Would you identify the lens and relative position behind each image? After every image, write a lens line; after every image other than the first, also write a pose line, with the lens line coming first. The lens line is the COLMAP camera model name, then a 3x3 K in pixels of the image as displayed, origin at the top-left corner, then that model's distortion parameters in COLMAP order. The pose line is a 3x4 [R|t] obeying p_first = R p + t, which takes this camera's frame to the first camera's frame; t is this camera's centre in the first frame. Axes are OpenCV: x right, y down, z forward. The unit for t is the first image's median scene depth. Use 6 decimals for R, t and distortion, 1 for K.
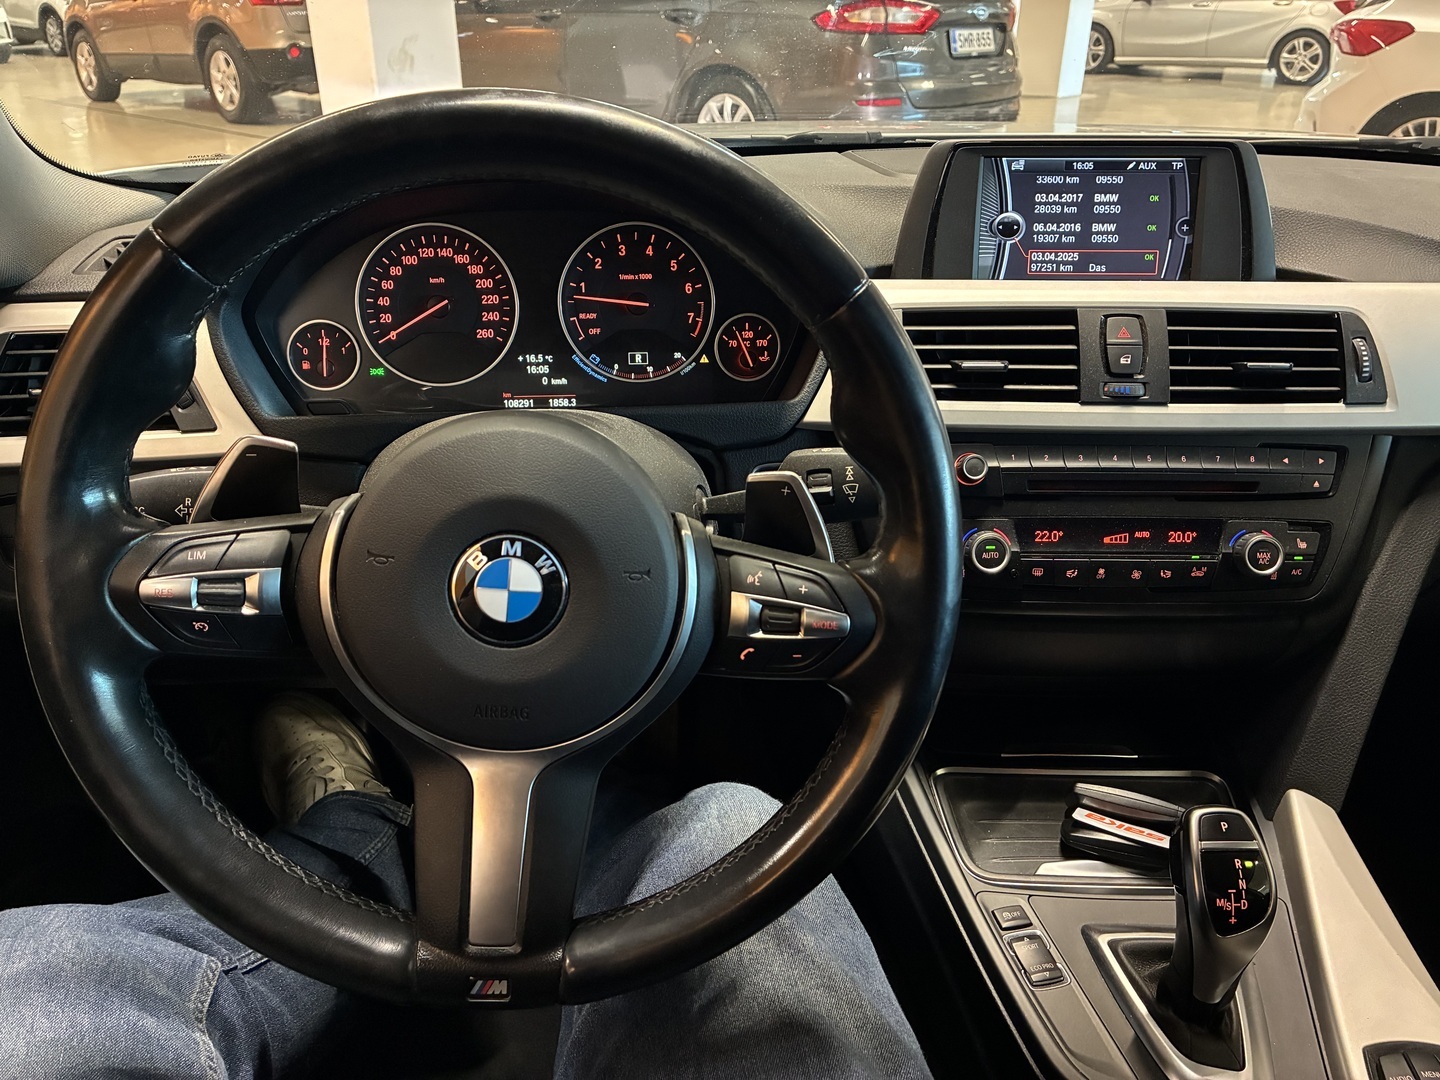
lens RADIAL K [[1090.0, 0, 722.7], [0, 1090.0, 548.5], [0, 0, 1]] dist [0.052954, -0.103268]
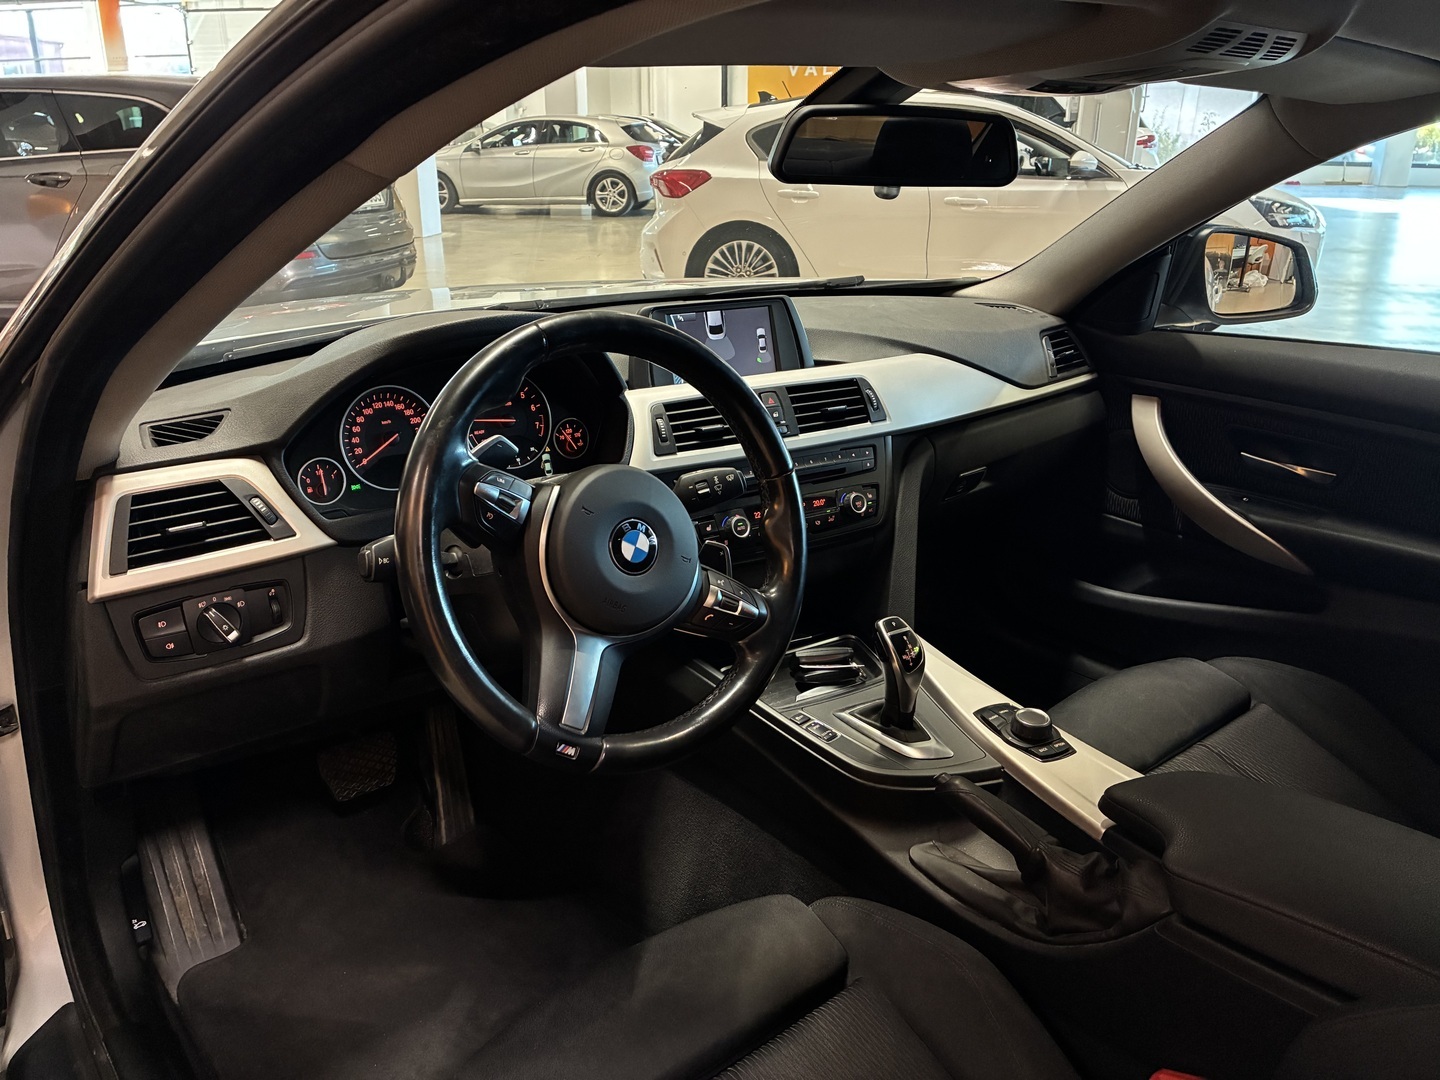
lens RADIAL K [[1090.0, 0, 722.7], [0, 1090.0, 548.5], [0, 0, 1]] dist [0.052954, -0.103268]
pose [[0.842727, -0.187916, 0.504479, -0.654751], [0.240857, 0.969688, -0.041145, 0.099377], [-0.481456, 0.156181, 0.862443, -0.502912]]
